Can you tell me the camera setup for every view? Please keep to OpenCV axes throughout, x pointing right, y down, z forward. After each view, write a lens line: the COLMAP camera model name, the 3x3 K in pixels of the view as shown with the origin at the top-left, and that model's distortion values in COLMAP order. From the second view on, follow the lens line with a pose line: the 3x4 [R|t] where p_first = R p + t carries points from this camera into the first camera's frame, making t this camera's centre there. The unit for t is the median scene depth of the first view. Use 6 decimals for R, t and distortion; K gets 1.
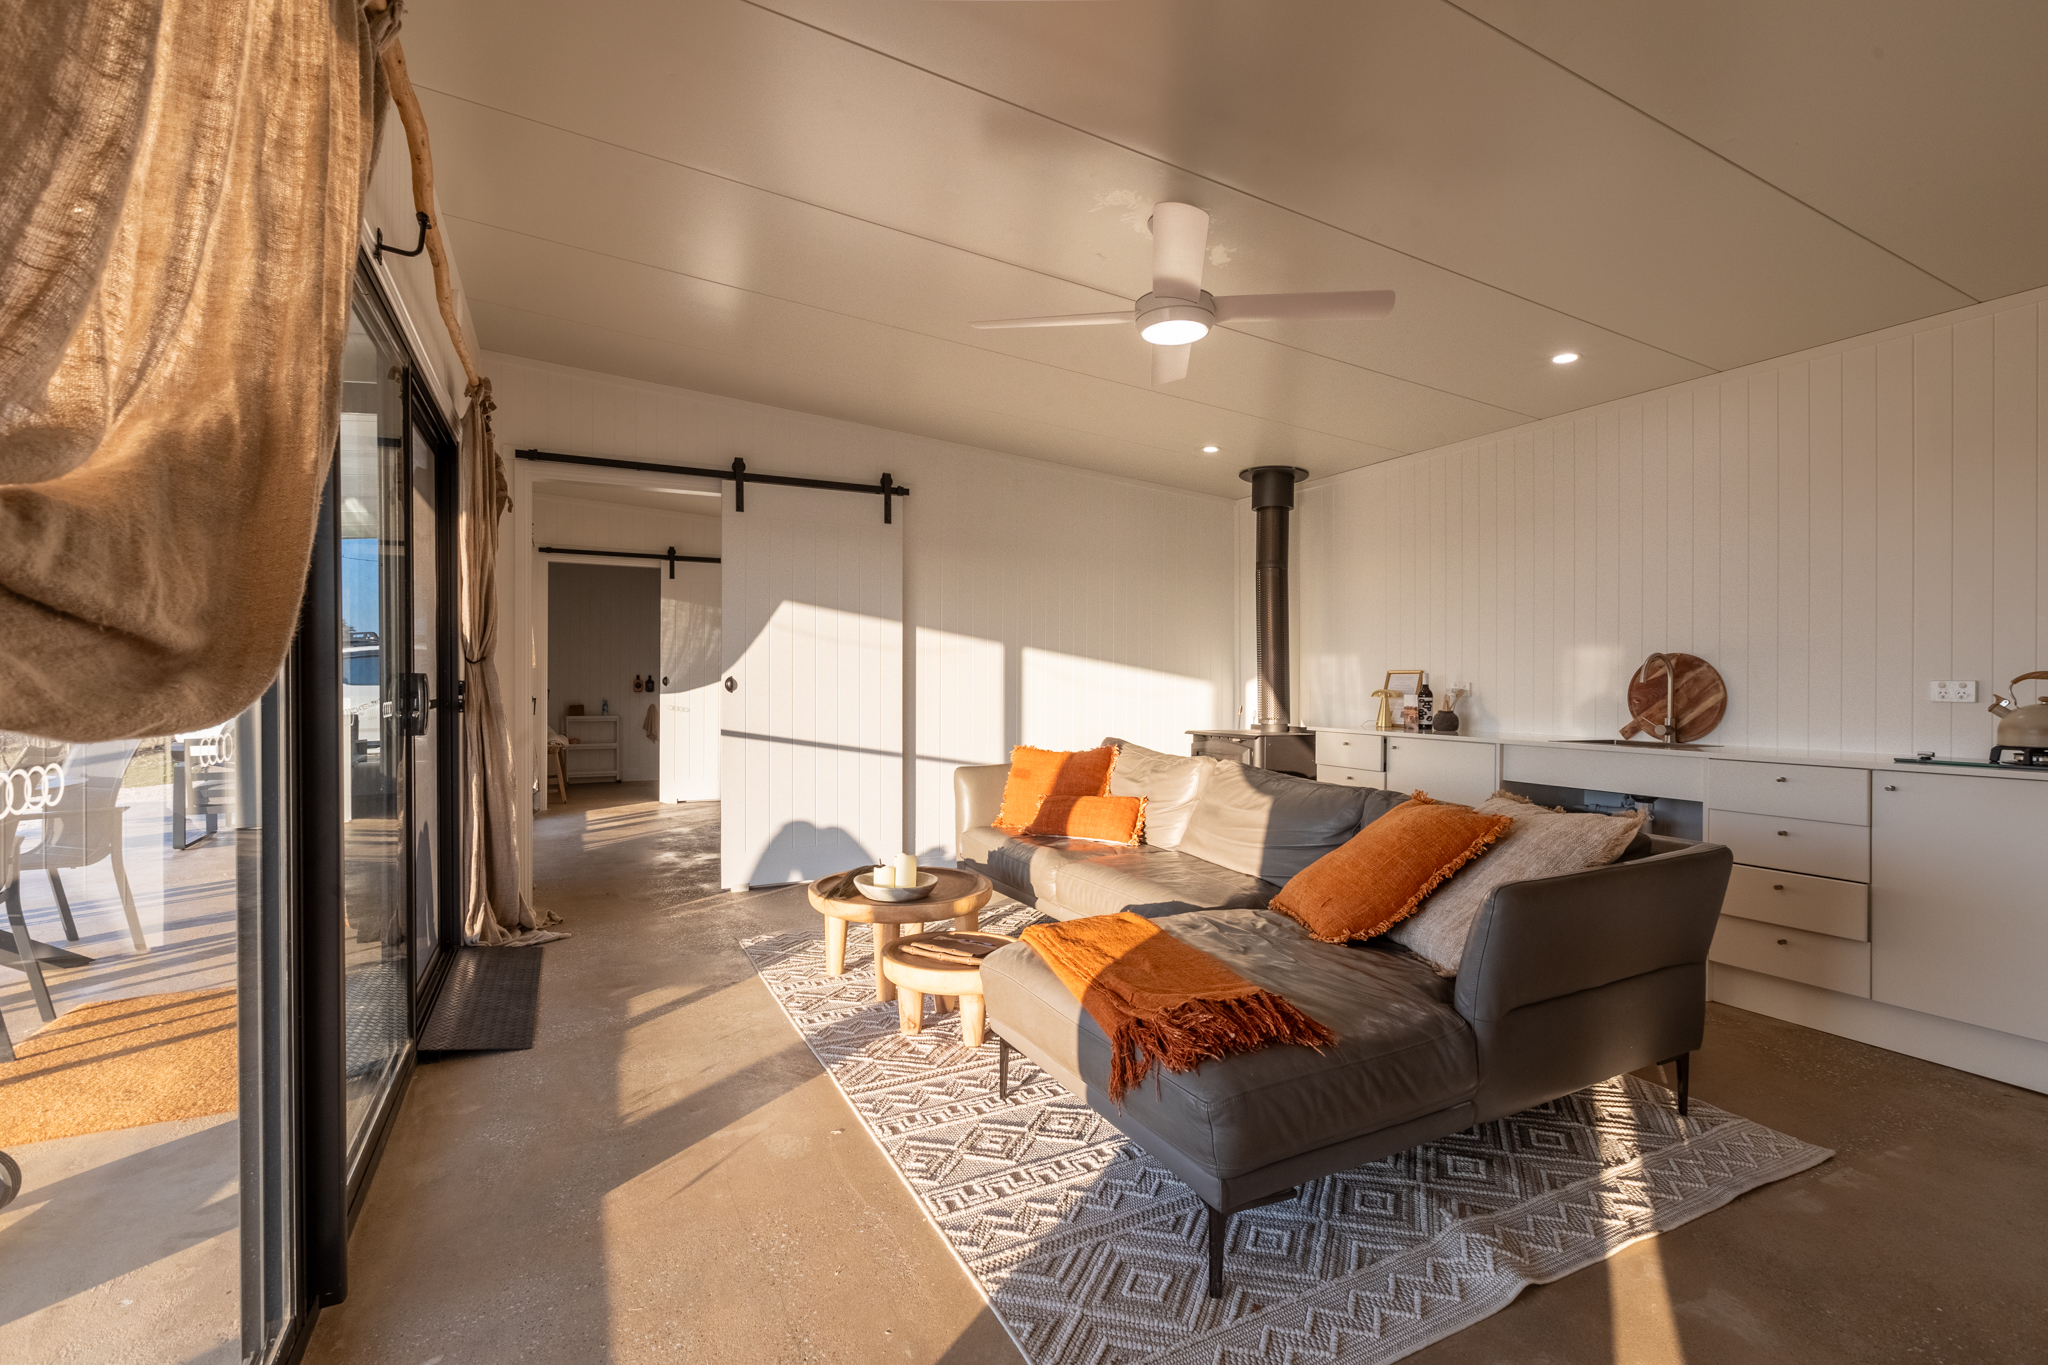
lens RADIAL K [[926.2, 0, 1029.0], [0, 926.2, 673.9], [0, 0, 1]] dist [0.000230, -0.000340]
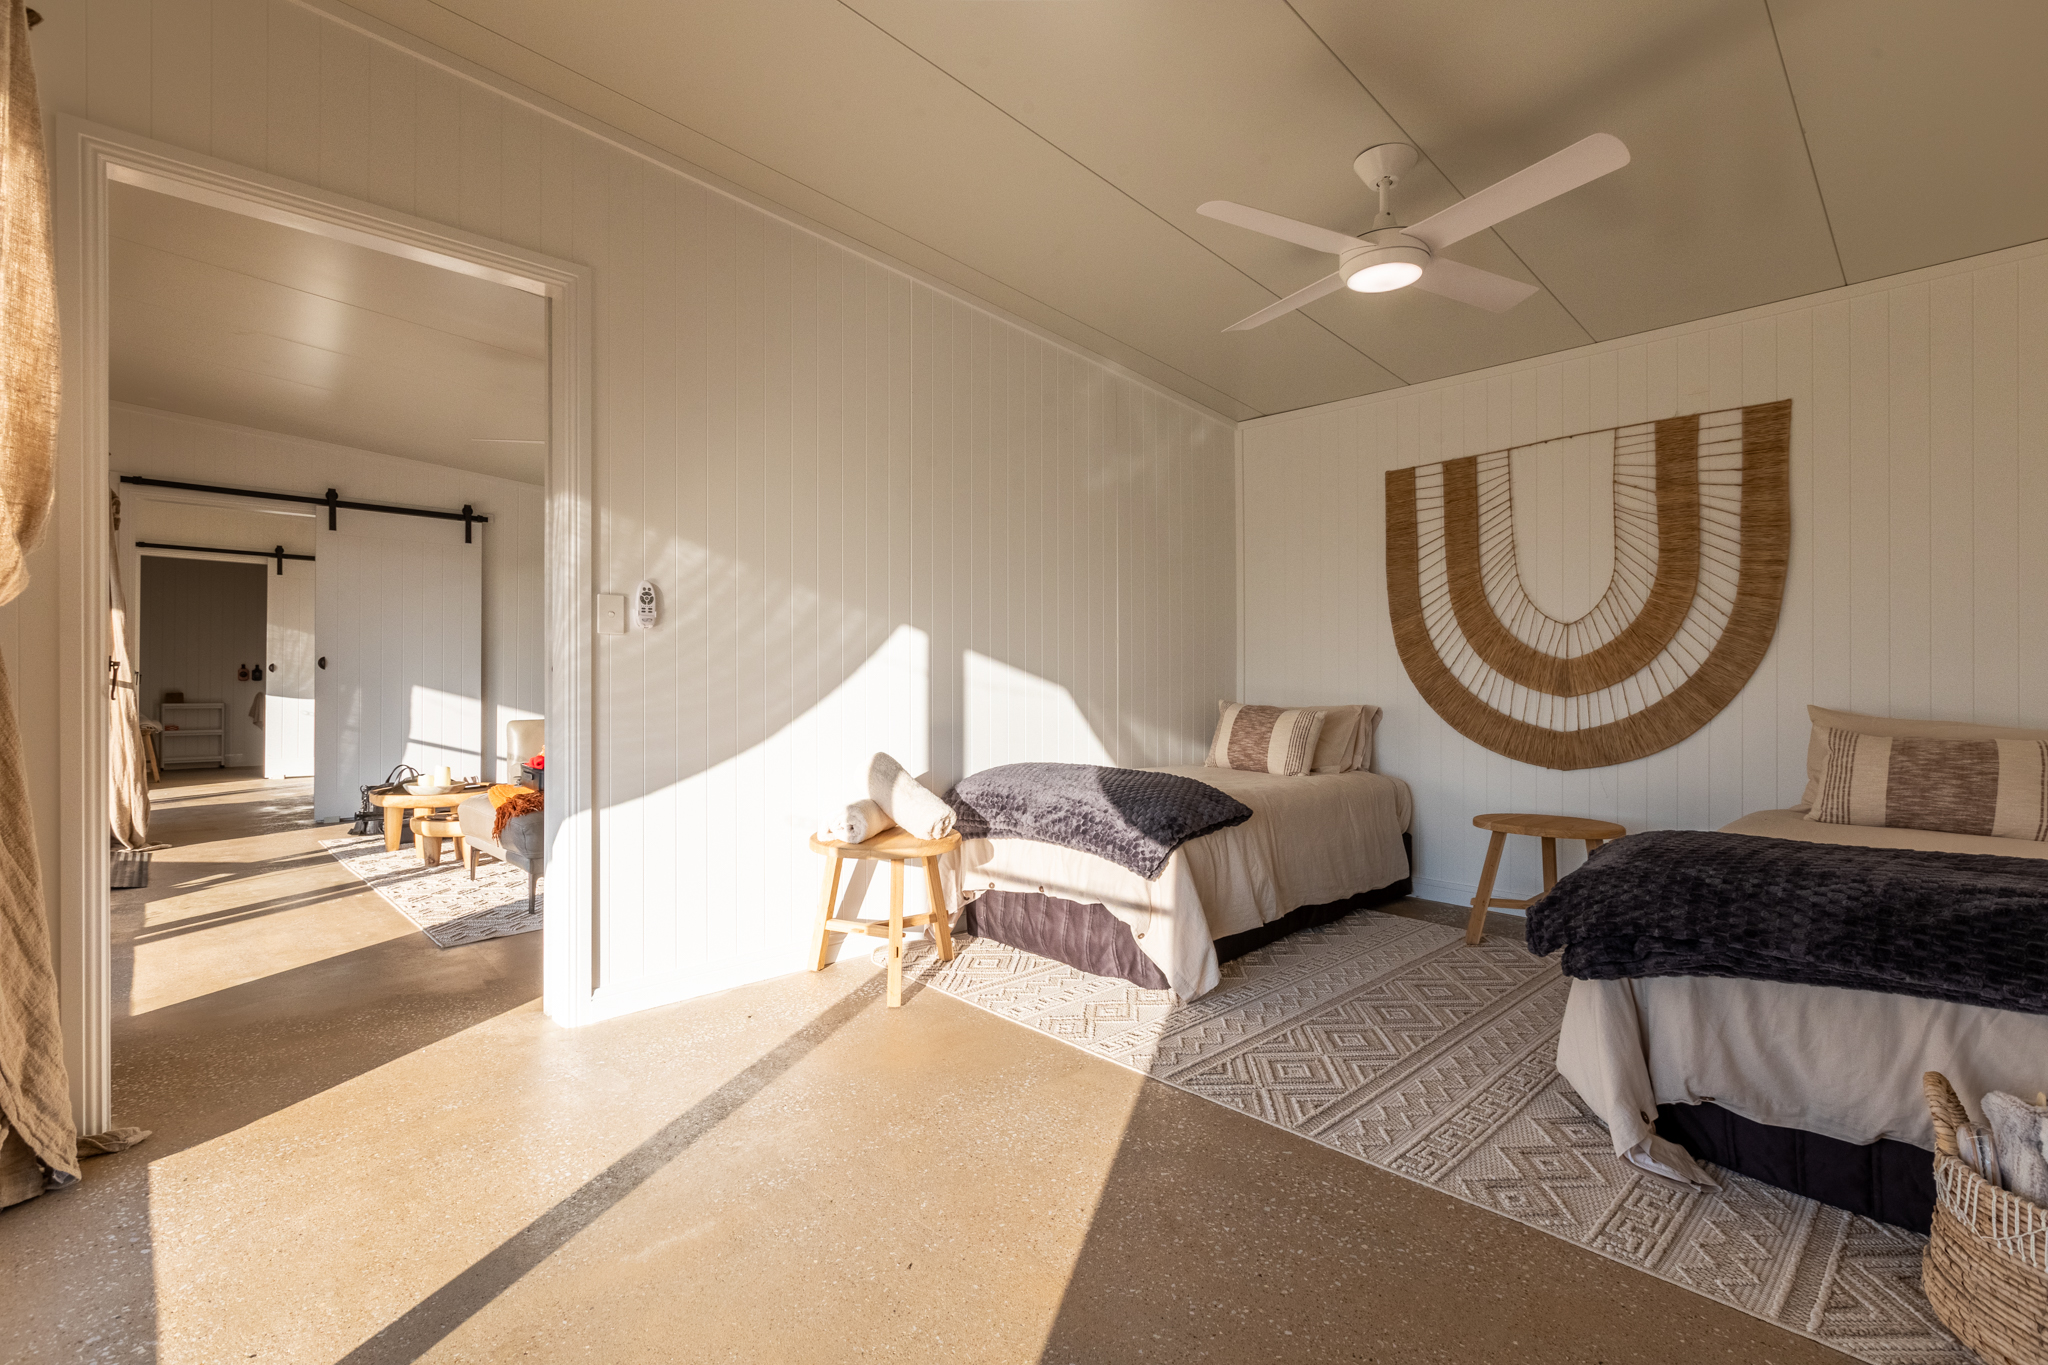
lens RADIAL K [[926.2, 0, 1020.0], [0, 926.2, 680.8], [0, 0, 1]] dist [0.000230, -0.000340]
pose [[0.957307, 0.001195, 0.289071, 0.213212], [-0.002471, 0.999989, 0.004051, 0.023995], [-0.289063, -0.004593, 0.957299, -0.471847]]
